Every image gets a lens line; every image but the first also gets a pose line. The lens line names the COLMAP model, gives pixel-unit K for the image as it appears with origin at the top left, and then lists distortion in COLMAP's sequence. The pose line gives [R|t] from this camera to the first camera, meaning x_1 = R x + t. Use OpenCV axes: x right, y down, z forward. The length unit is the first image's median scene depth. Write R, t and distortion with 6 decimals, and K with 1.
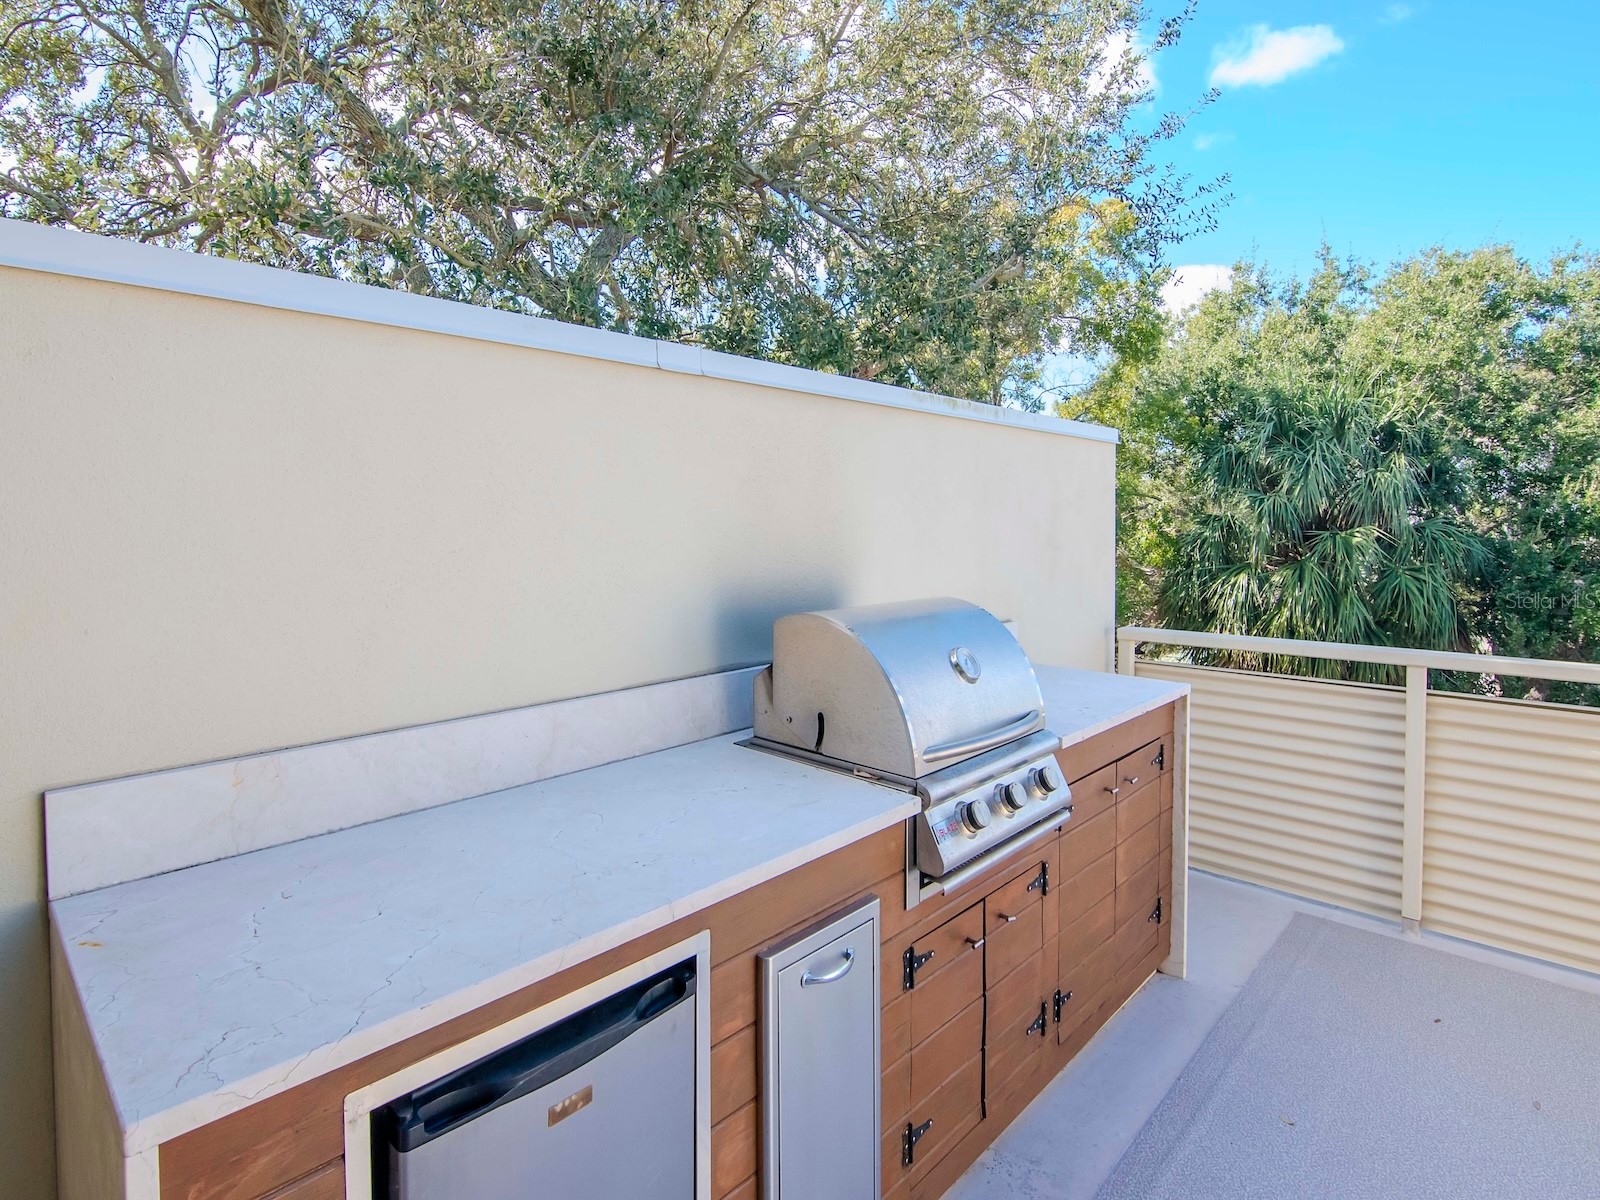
lens RADIAL K [[828.4, 0, 733.1], [0, 828.4, 488.0], [0, 0, 1]] dist [-0.001260, -0.001705]
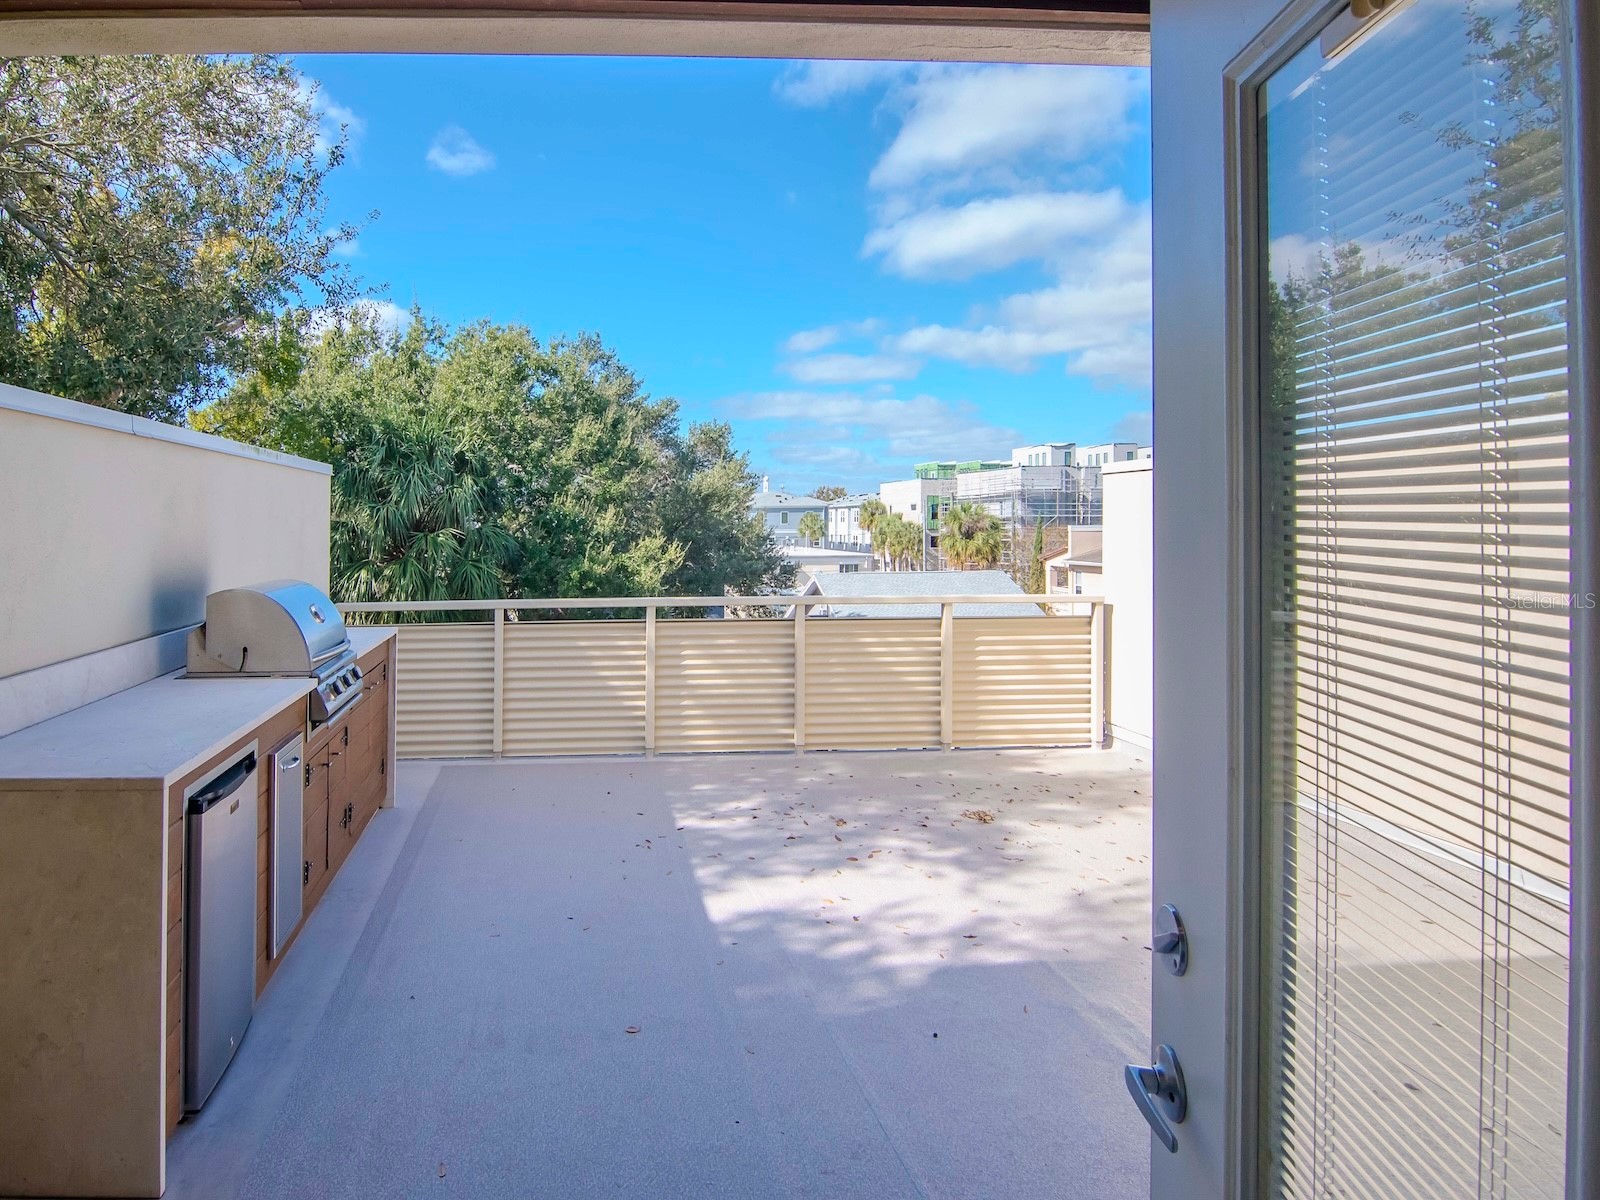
lens RADIAL K [[783.4, 0, 791.9], [0, 783.4, 593.1], [0, 0, 1]] dist [-0.029507, 0.000086]
pose [[0.470432, -0.083863, 0.878442, -0.101760], [-0.028051, 0.993550, 0.109874, -0.005800], [-0.881990, -0.076330, 0.465045, -0.097185]]
